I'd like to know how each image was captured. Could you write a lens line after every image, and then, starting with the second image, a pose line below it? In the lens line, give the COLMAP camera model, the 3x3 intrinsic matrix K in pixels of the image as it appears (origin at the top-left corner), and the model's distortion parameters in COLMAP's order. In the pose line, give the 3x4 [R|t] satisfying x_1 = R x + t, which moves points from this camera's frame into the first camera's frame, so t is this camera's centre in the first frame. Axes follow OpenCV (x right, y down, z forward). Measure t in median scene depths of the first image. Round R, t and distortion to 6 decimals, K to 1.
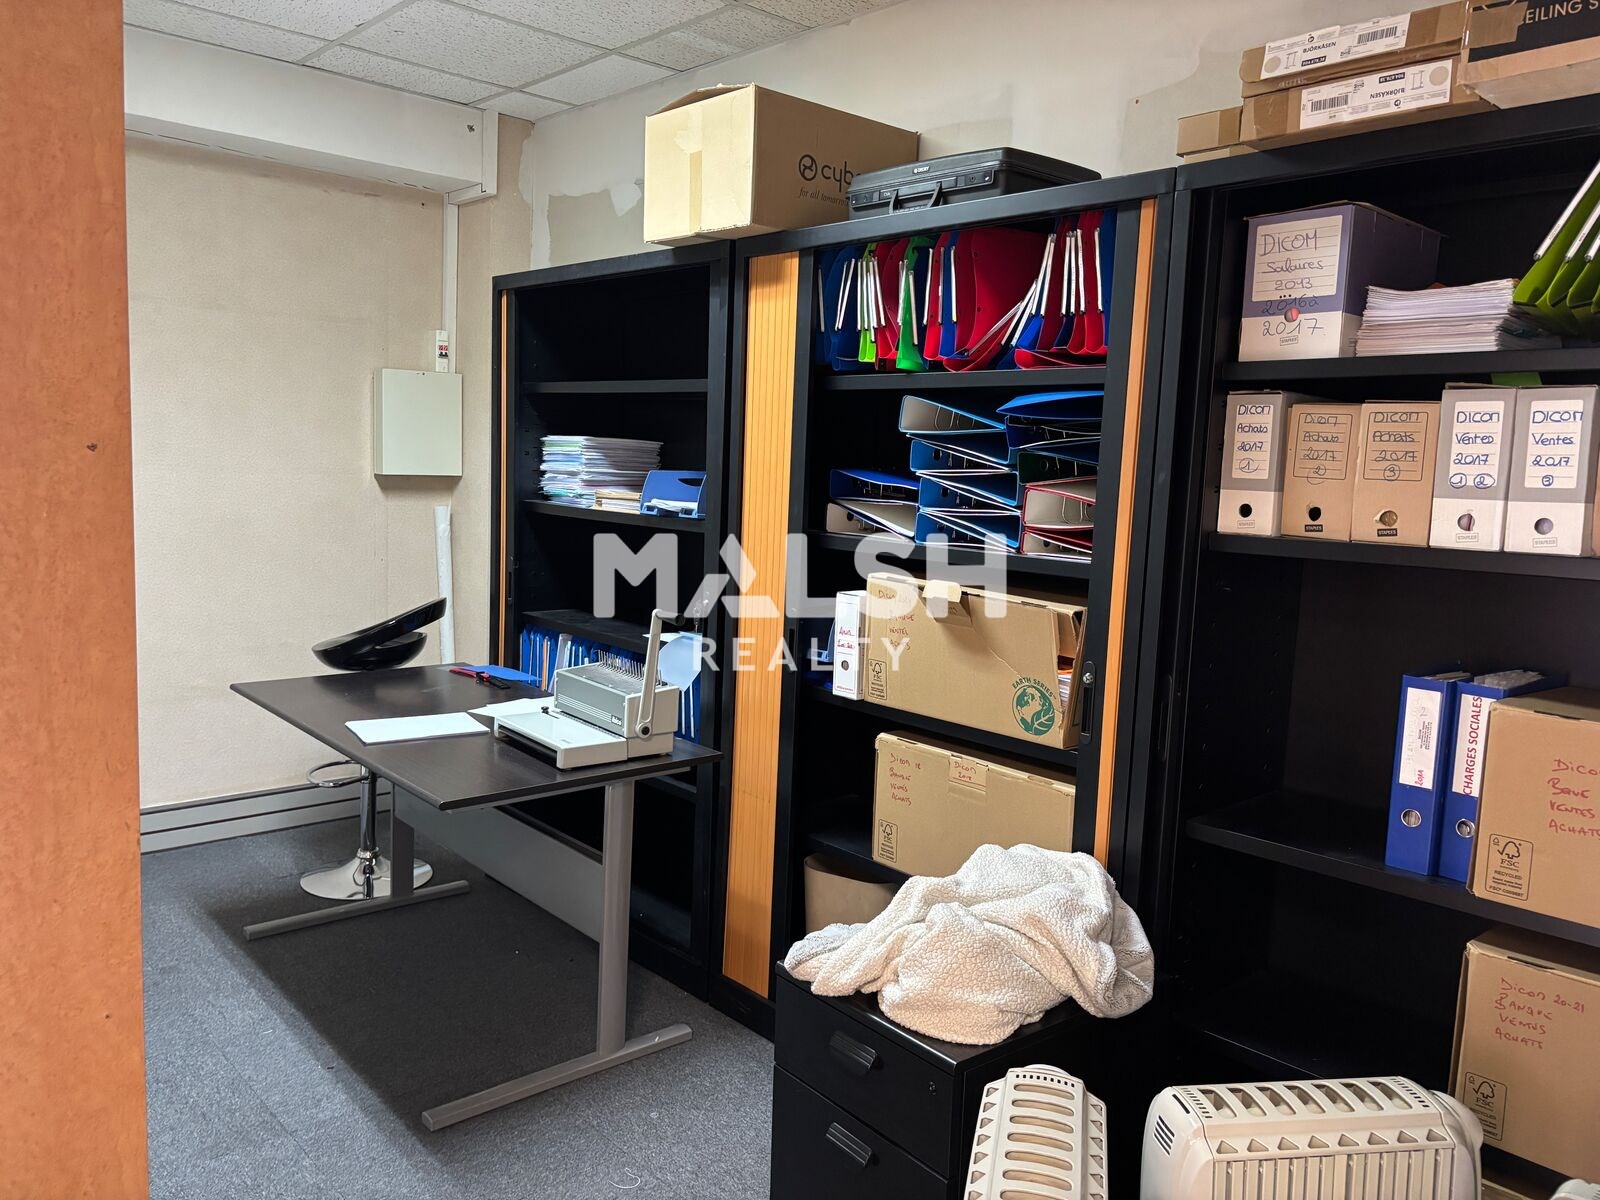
lens RADIAL K [[1219.1, 0, 798.9], [0, 1219.1, 597.7], [0, 0, 1]] dist [0.004472, -0.010985]
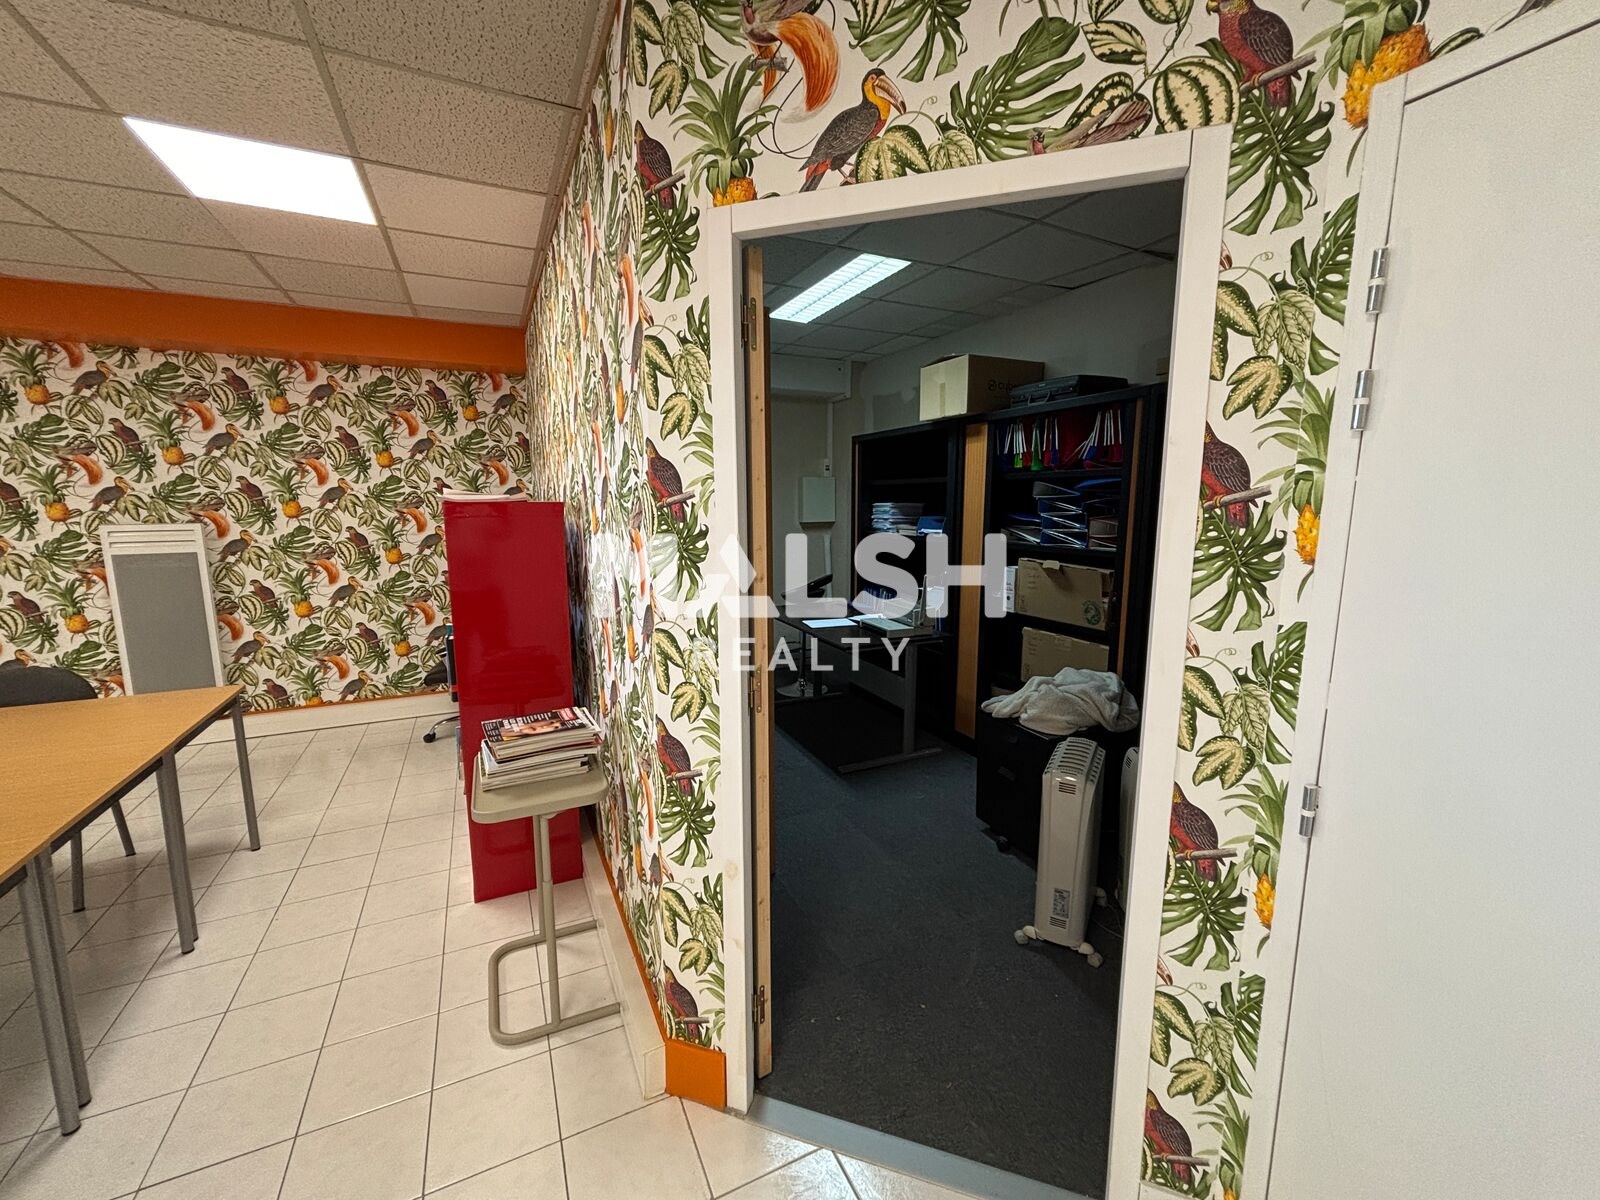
lens RADIAL K [[645.6, 0, 795.9], [0, 645.6, 599.4], [0, 0, 1]] dist [0.017932, -0.001245]
pose [[0.957199, -0.000301, -0.289432, 0.007040], [0.008780, 0.999569, 0.027997, 0.021040], [0.289299, -0.029340, 0.956789, -0.331392]]
